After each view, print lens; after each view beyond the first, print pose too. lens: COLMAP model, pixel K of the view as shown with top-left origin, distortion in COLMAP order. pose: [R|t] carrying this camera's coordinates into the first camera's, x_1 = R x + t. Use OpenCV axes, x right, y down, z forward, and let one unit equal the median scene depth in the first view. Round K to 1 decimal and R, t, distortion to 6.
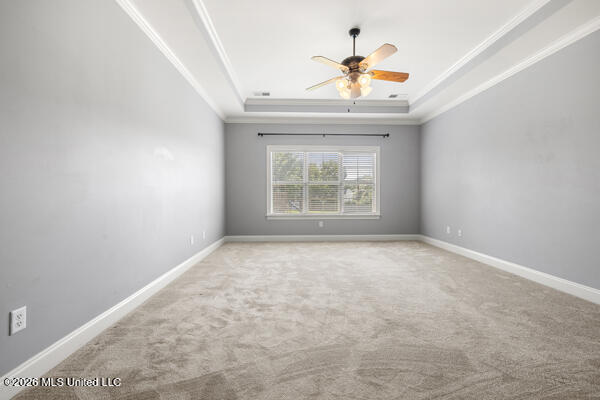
lens RADIAL K [[252.6, 0, 298.3], [0, 252.6, 201.4], [0, 0, 1]] dist [0.001172, -0.000490]
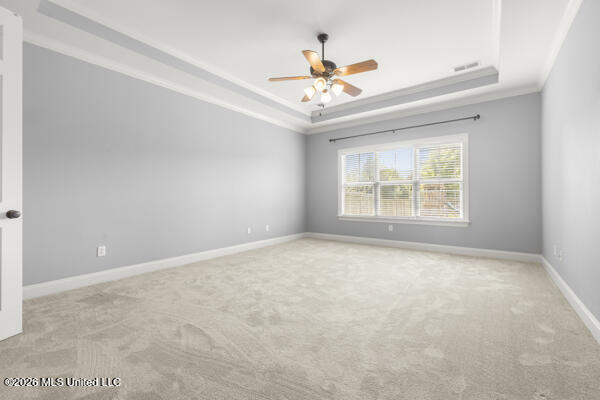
lens RADIAL K [[252.6, 0, 298.3], [0, 252.6, 196.7], [0, 0, 1]] dist [0.001172, -0.000490]
pose [[0.775761, -0.005556, -0.631003, 0.461837], [-0.010680, 0.999702, -0.021931, 0.000165], [0.630937, 0.023752, 0.775470, 0.086682]]
